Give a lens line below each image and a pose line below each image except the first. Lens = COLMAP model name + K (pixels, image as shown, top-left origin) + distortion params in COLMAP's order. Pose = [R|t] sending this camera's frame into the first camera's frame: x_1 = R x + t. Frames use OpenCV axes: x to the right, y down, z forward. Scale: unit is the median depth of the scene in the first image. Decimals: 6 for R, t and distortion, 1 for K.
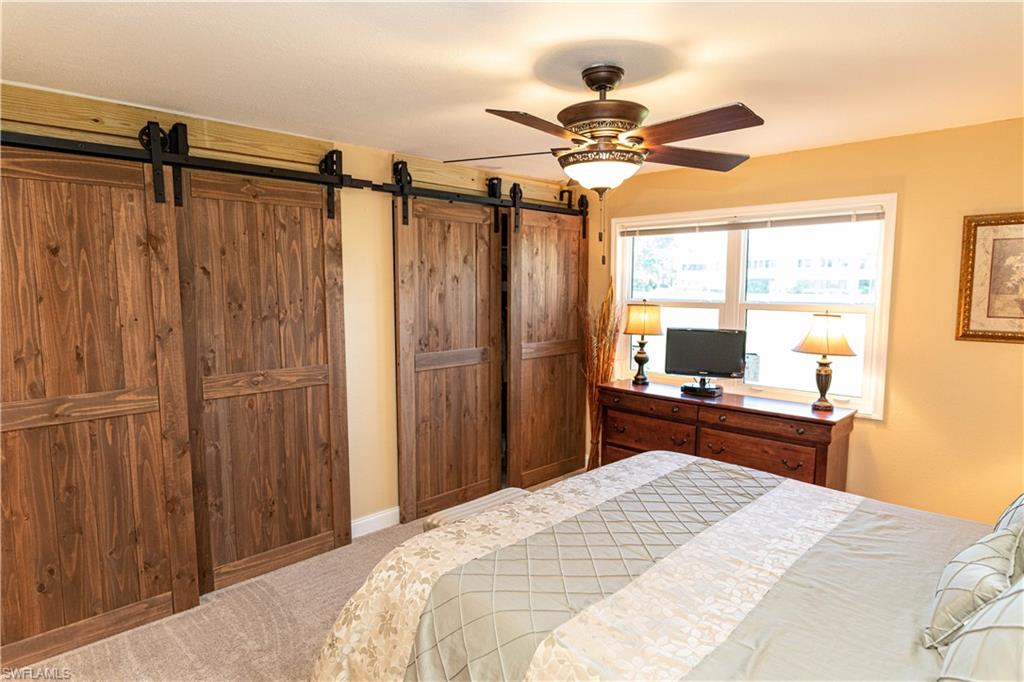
lens RADIAL K [[591.3, 0, 515.3], [0, 591.3, 343.5], [0, 0, 1]] dist [0.003524, -0.001031]
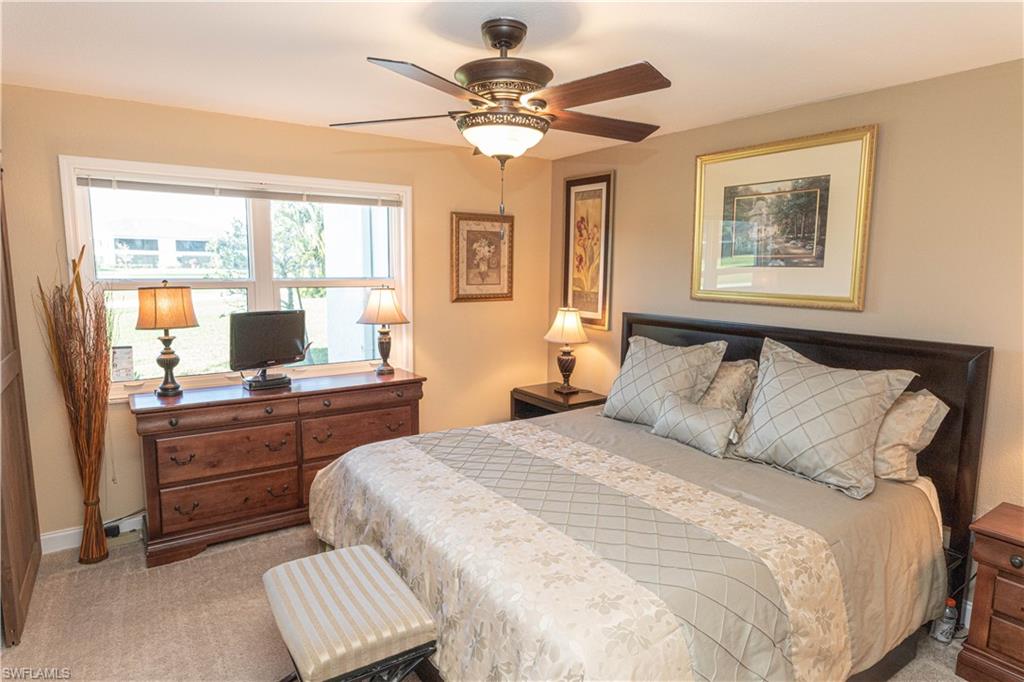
lens RADIAL K [[591.3, 0, 515.5], [0, 591.3, 340.2], [0, 0, 1]] dist [0.003524, -0.001031]
pose [[0.188627, -0.127059, 0.973795, -0.519277], [0.088705, 0.989746, 0.111958, -0.054334], [-0.978034, 0.065262, 0.197964, 0.539006]]
